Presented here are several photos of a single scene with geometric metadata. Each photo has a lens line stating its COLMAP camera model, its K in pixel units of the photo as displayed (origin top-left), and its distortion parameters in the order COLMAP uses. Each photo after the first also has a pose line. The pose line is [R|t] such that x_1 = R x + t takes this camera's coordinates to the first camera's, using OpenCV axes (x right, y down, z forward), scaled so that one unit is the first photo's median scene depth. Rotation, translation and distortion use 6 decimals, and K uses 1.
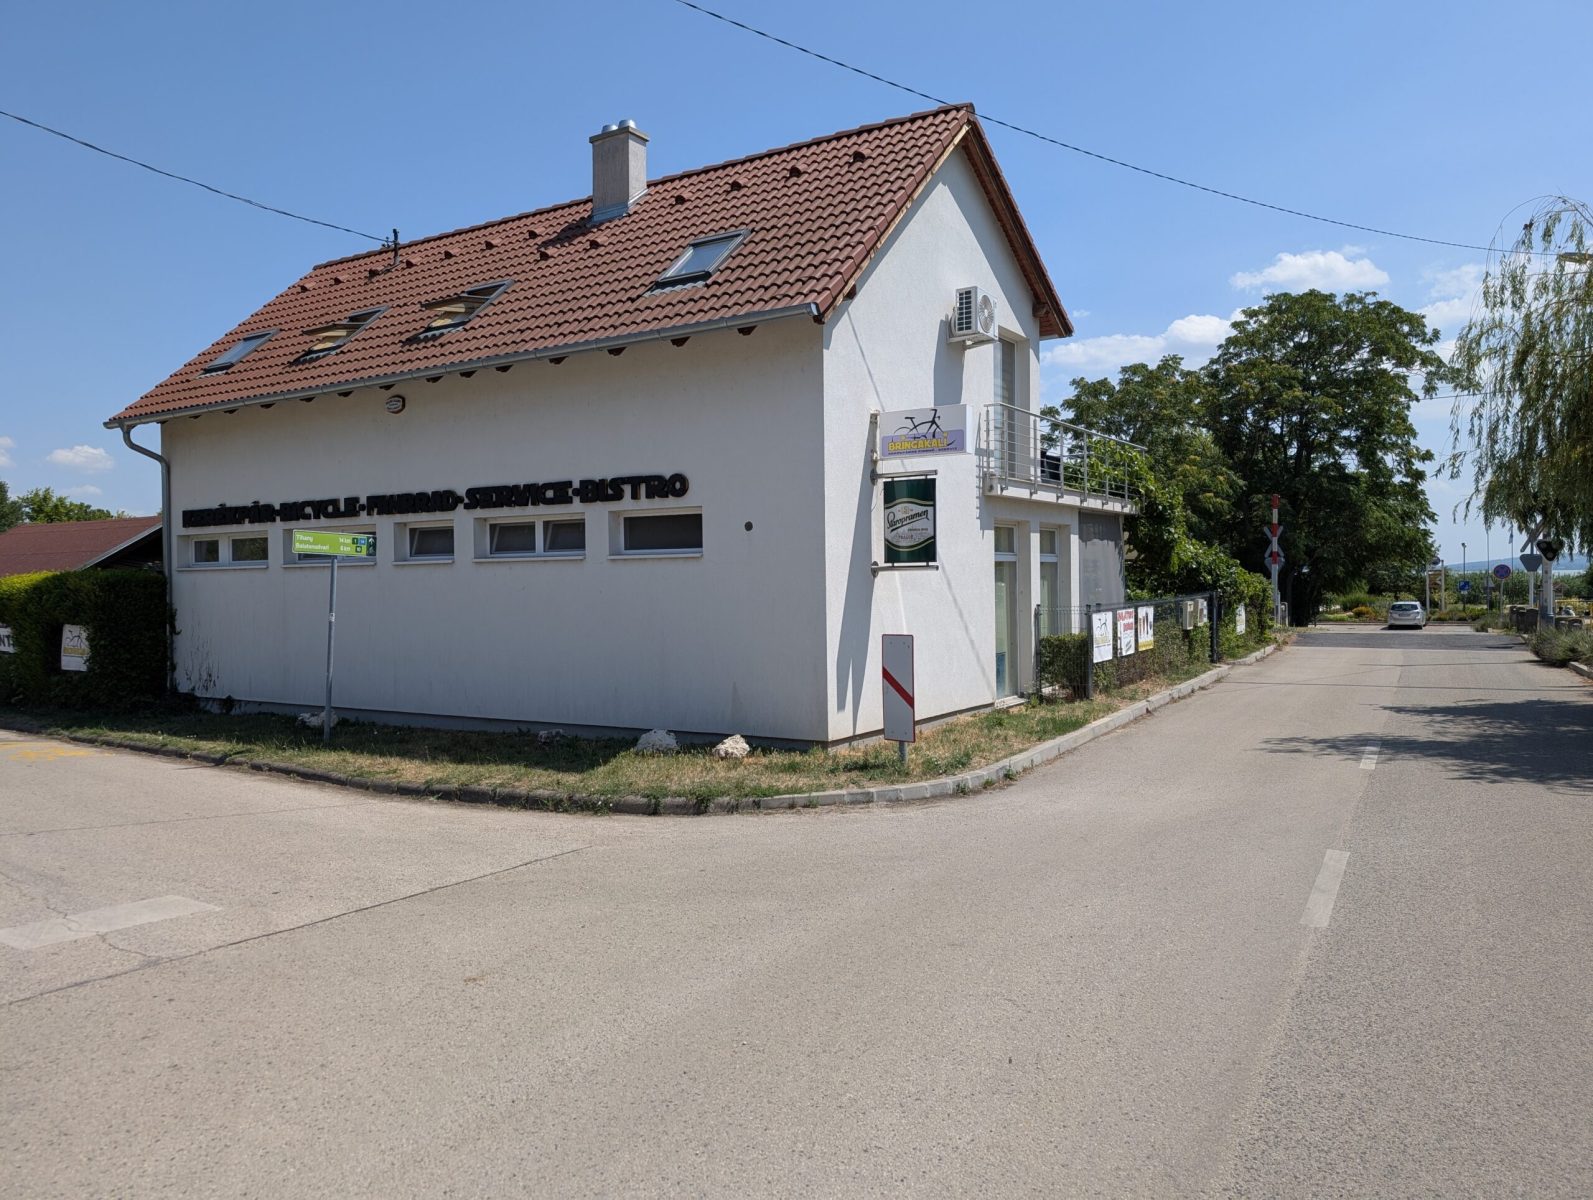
lens RADIAL K [[1141.0, 0, 794.8], [0, 1141.0, 597.2], [0, 0, 1]] dist [0.014860, -0.010557]
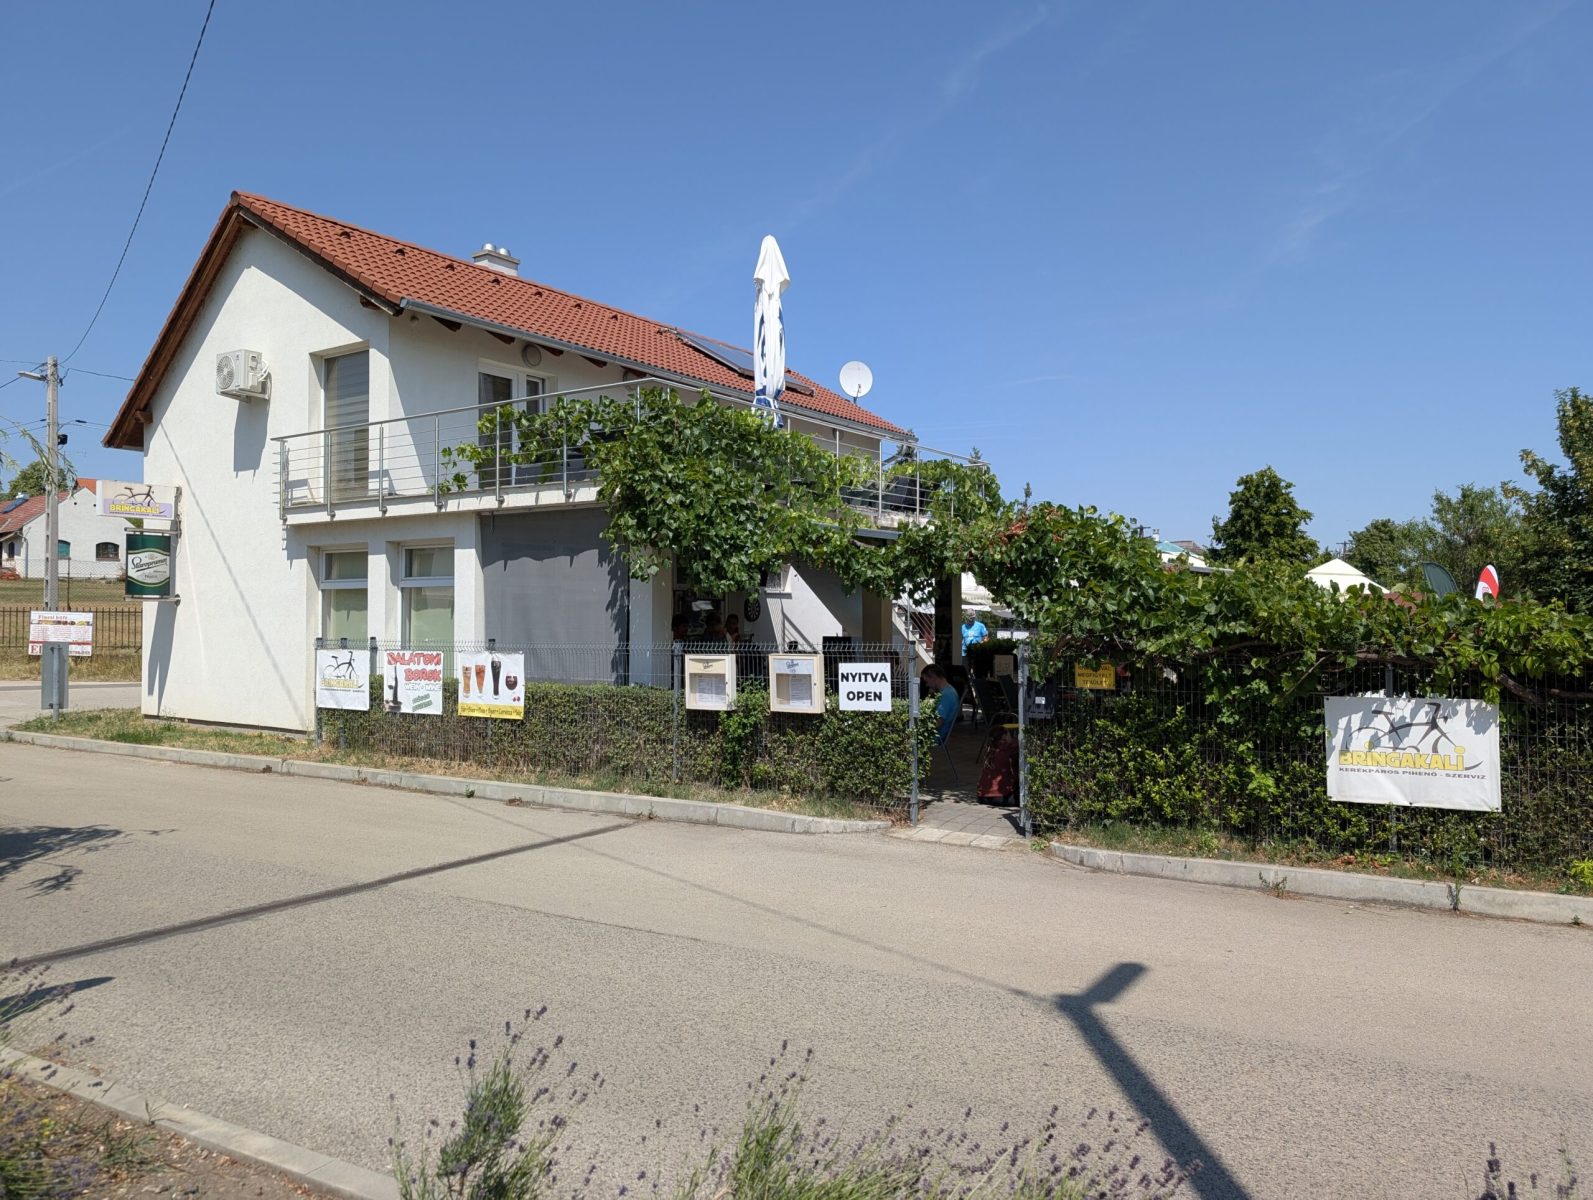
lens RADIAL K [[1141.0, 0, 796.6], [0, 1141.0, 598.6], [0, 0, 1]] dist [0.014860, -0.010557]
pose [[-0.025492, 0.006979, -0.999651, 1.065356], [-0.003601, 0.999969, 0.007073, -0.030004], [0.999669, 0.003780, -0.025466, 1.321258]]
